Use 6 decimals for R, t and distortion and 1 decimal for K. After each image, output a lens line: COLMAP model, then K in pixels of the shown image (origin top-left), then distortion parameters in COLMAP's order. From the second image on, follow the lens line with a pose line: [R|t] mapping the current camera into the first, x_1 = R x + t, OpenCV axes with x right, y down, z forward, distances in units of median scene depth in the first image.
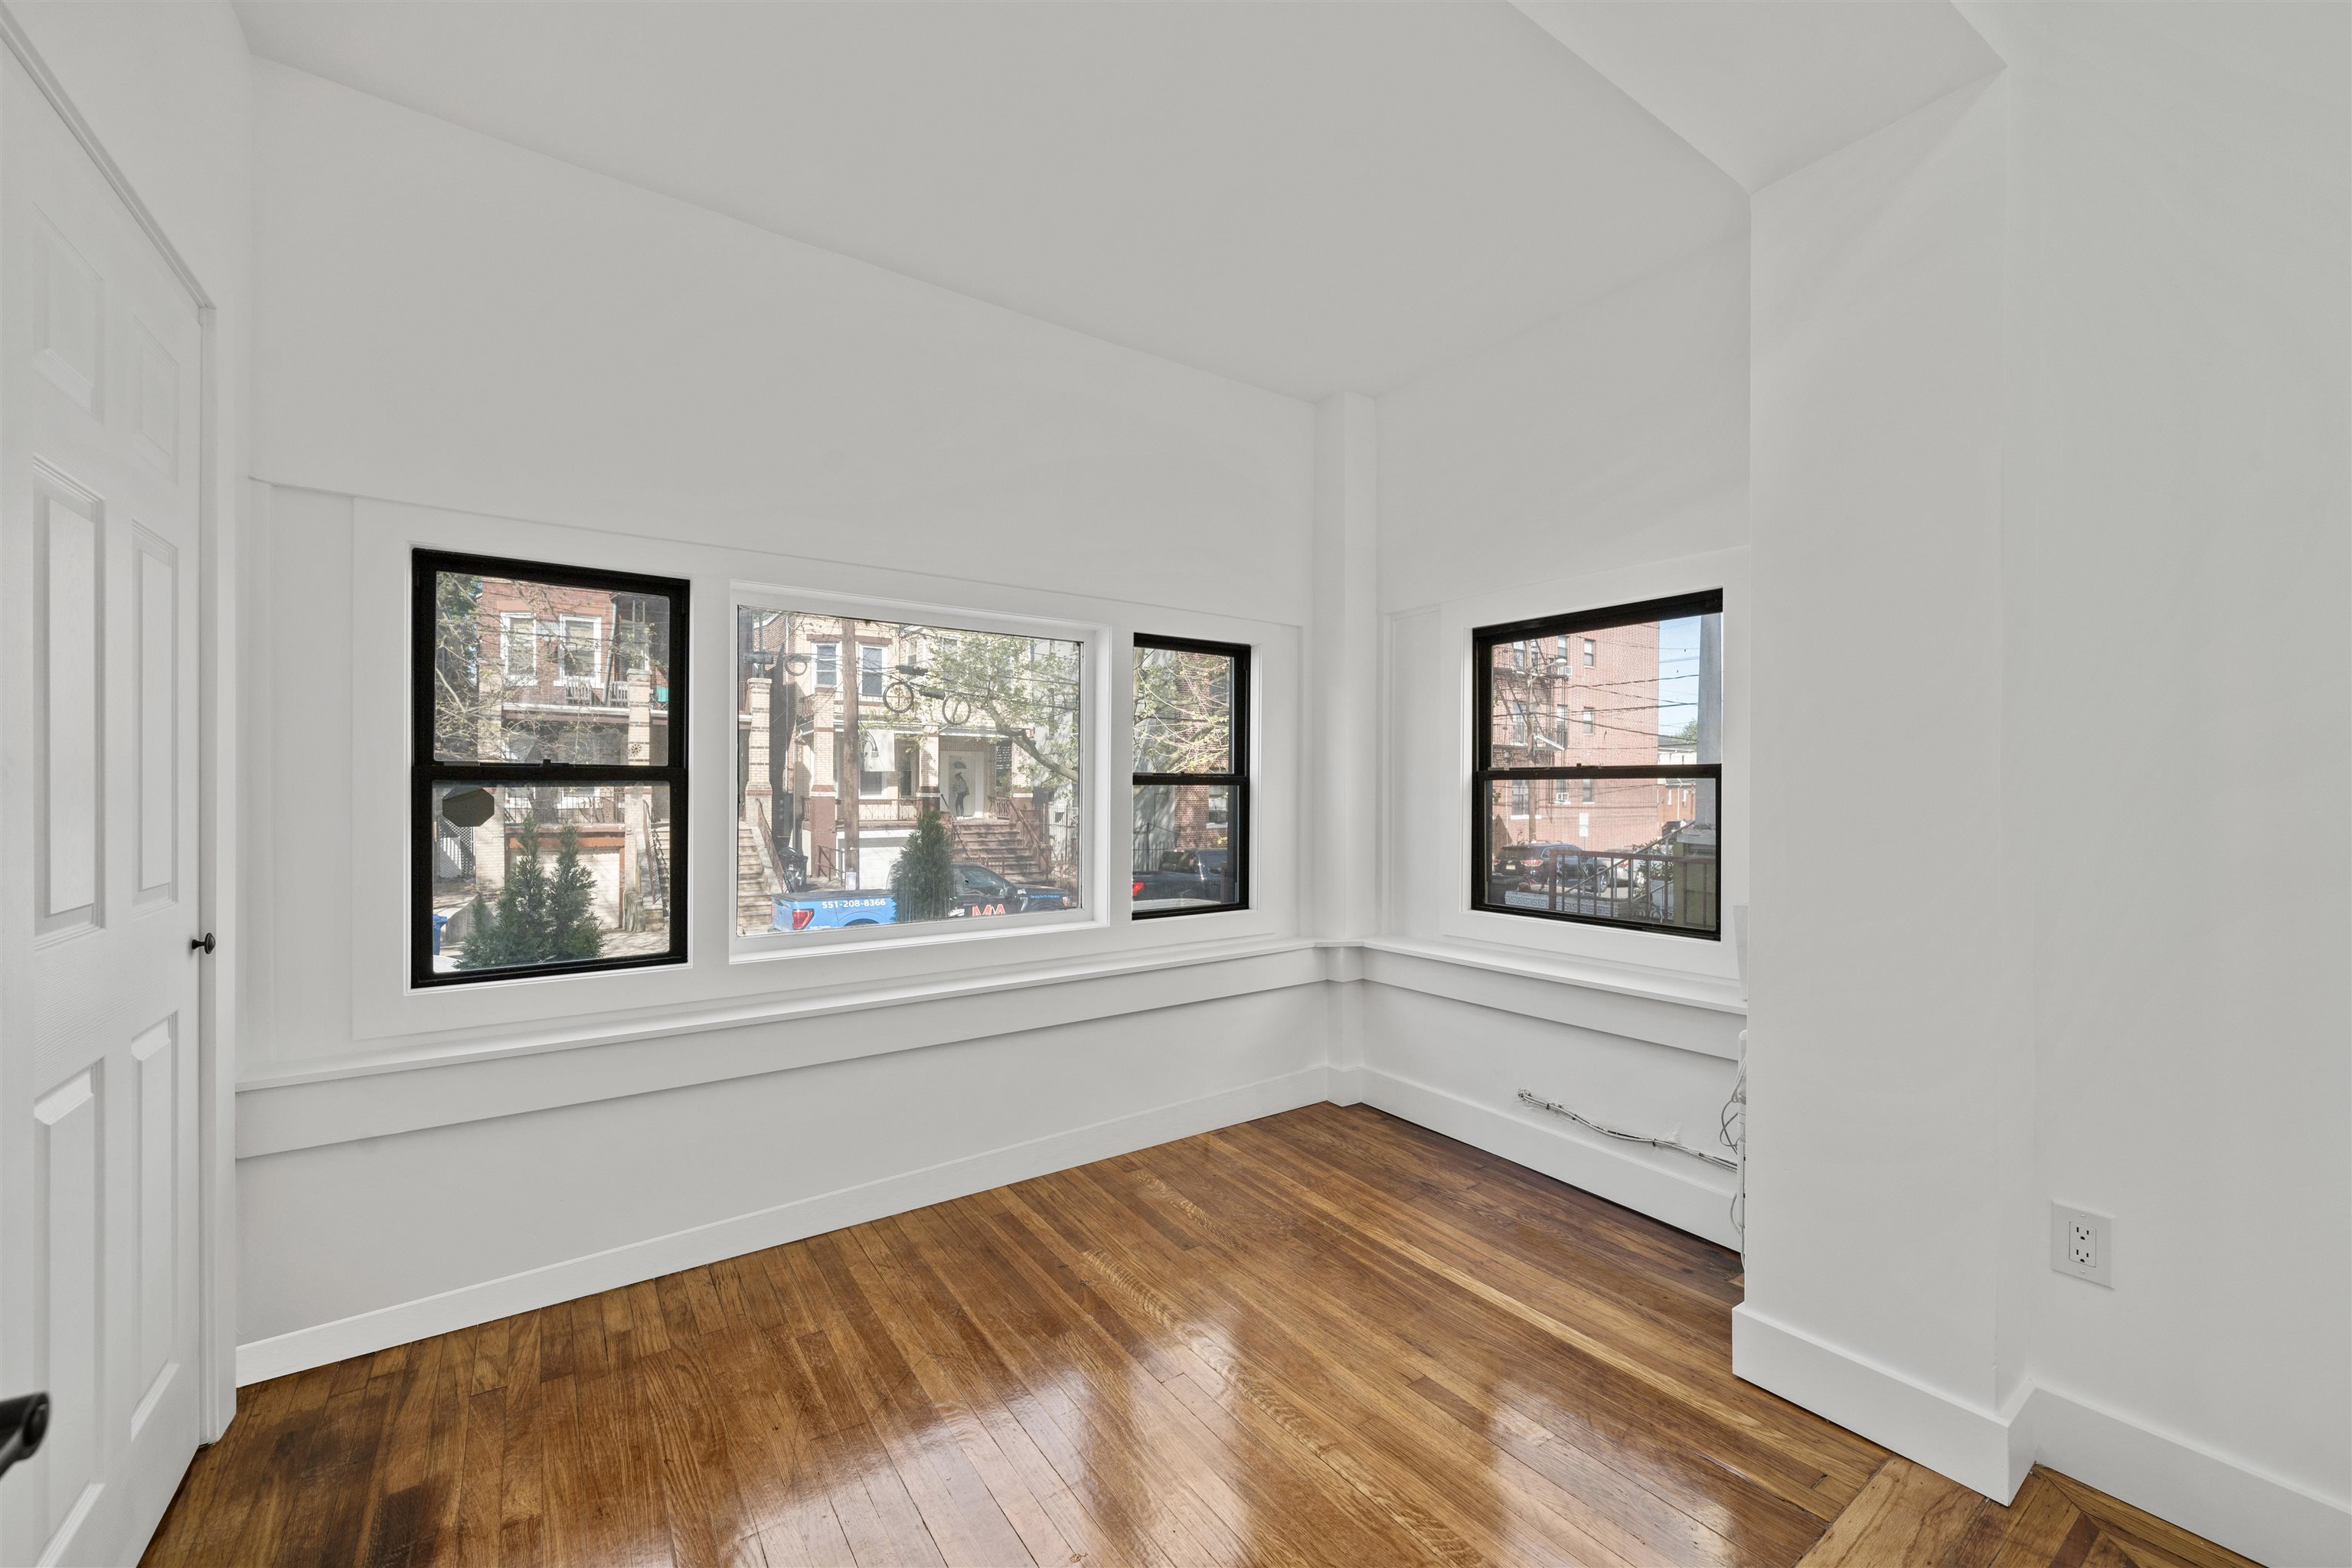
lens RADIAL K [[937.4, 0, 1176.0], [0, 937.4, 784.0], [0, 0, 1]] dist [-0.001289, -0.000237]
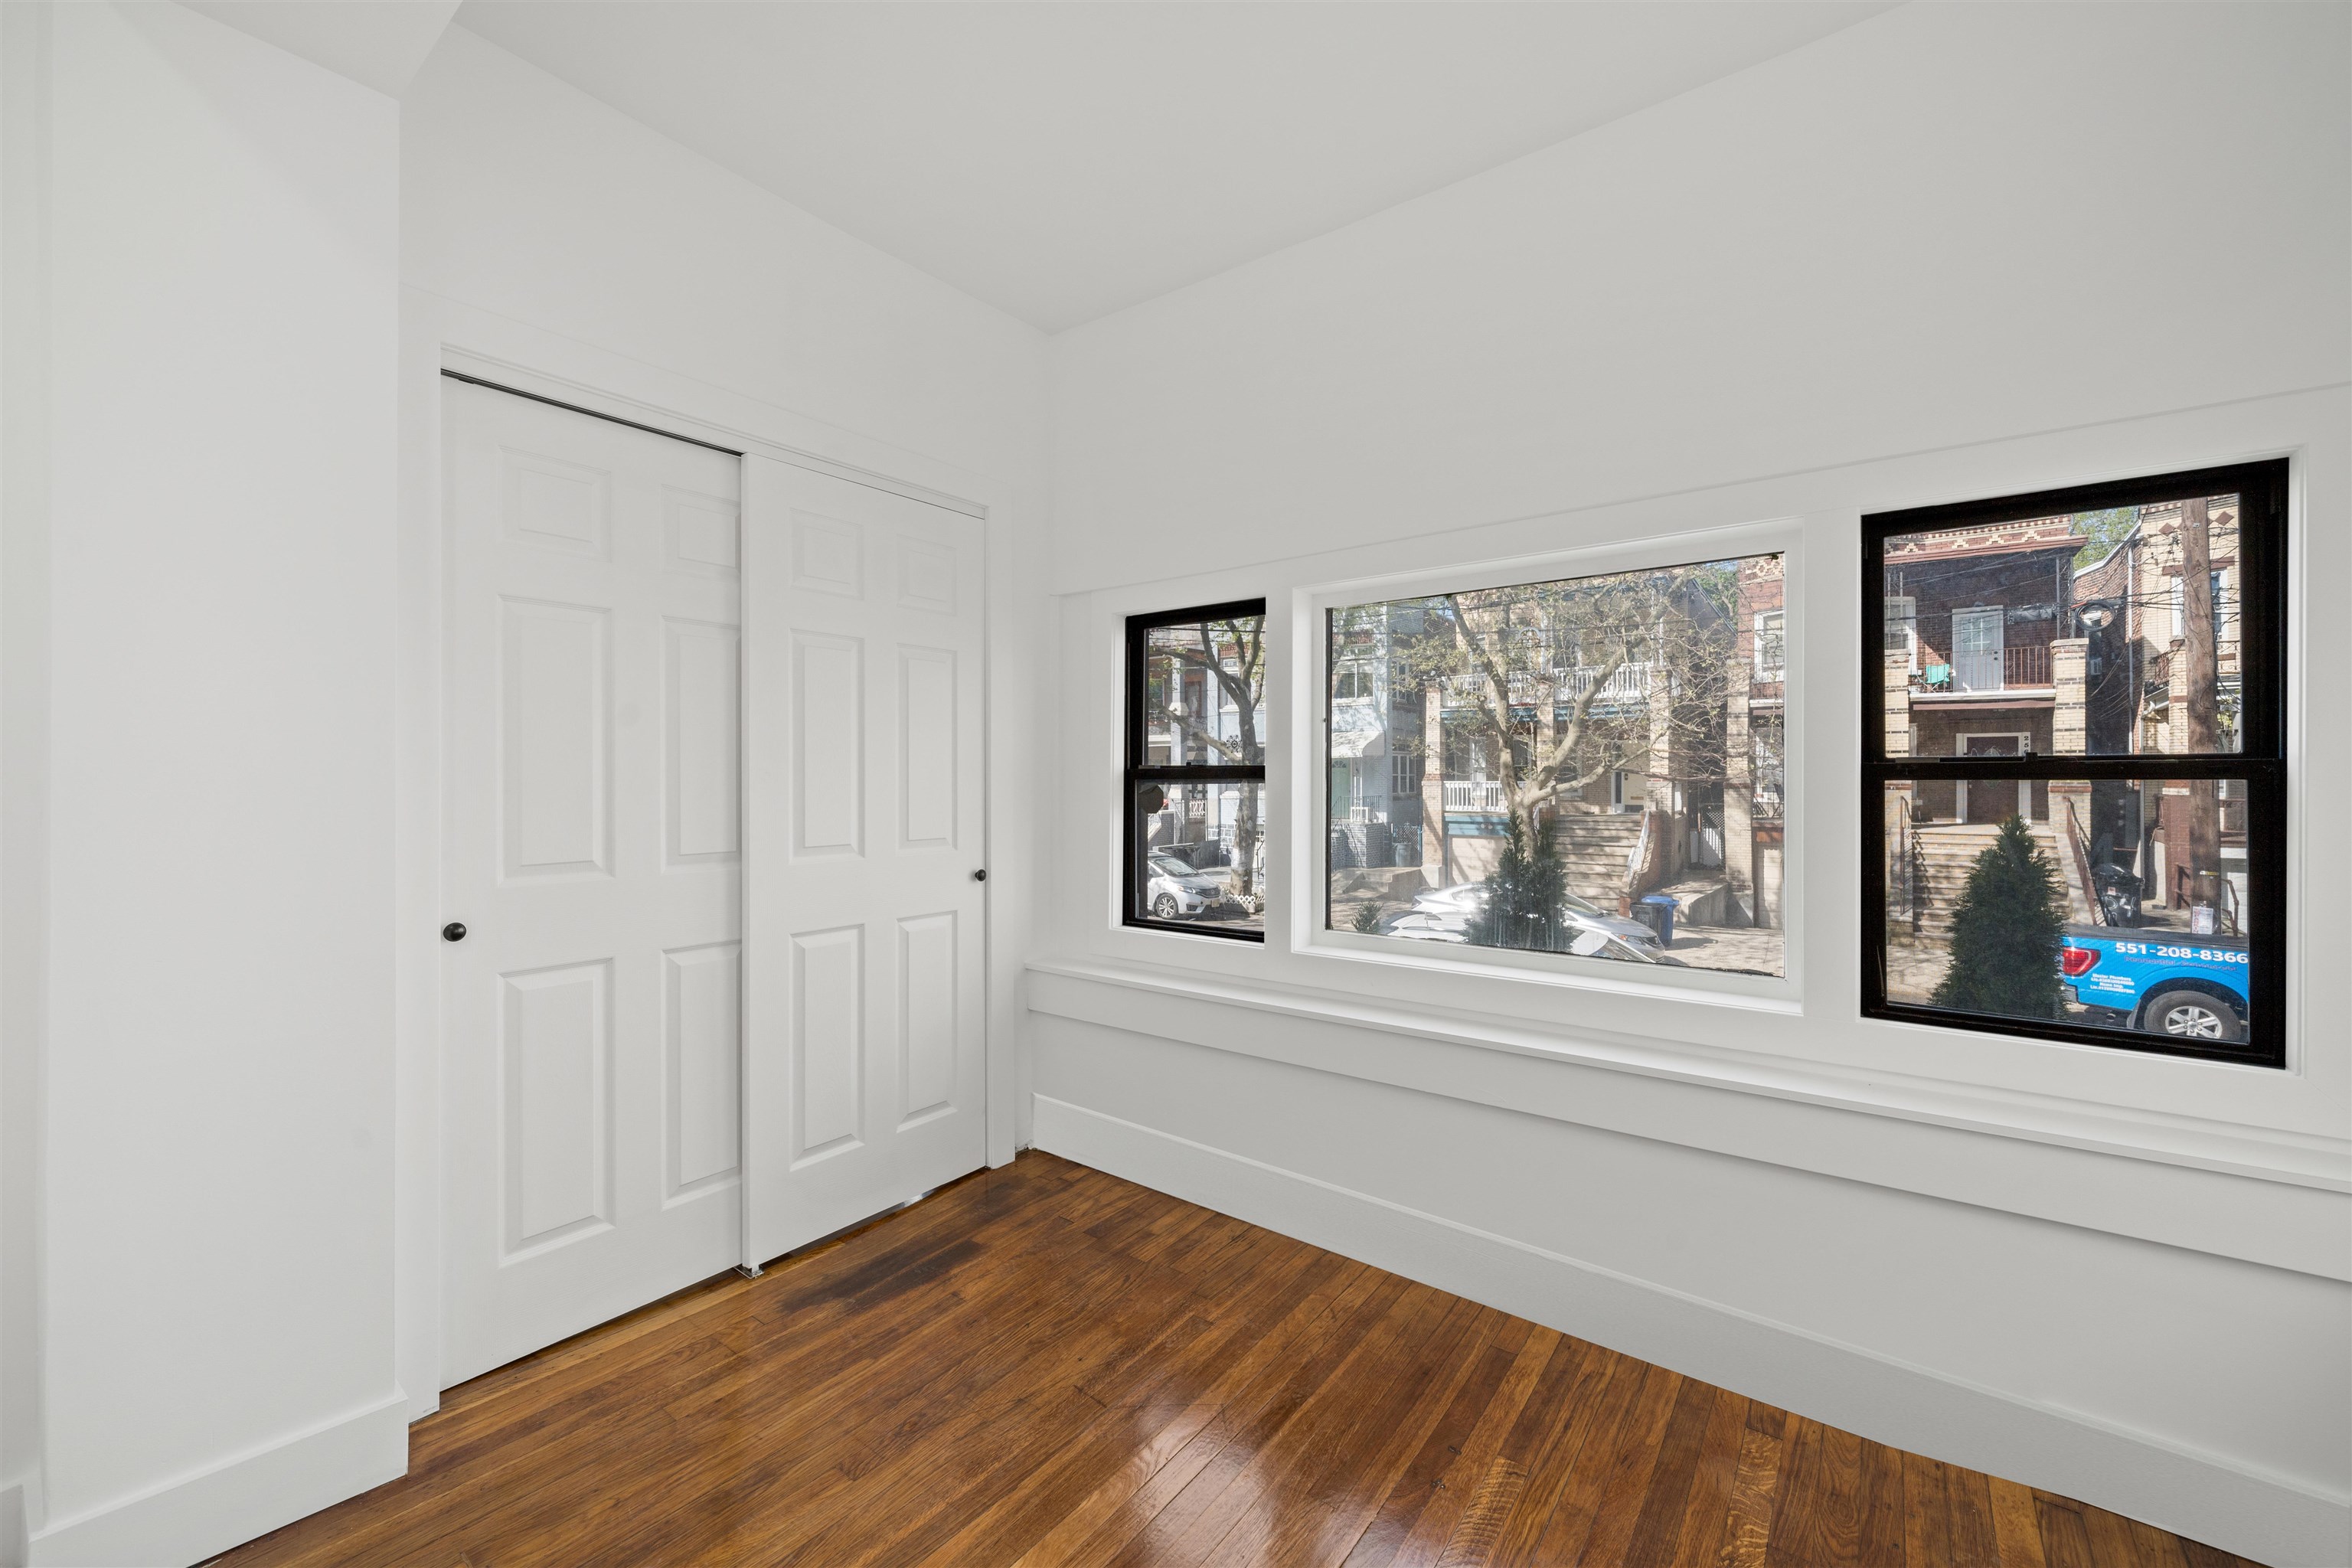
lens RADIAL K [[937.4, 0, 1176.0], [0, 937.4, 784.0], [0, 0, 1]] dist [-0.001289, -0.000237]
pose [[0.297562, 0.000714, -0.954702, 0.495751], [0.004750, 0.999986, 0.002228, 0.000257], [0.954691, -0.005198, 0.297555, 0.575661]]
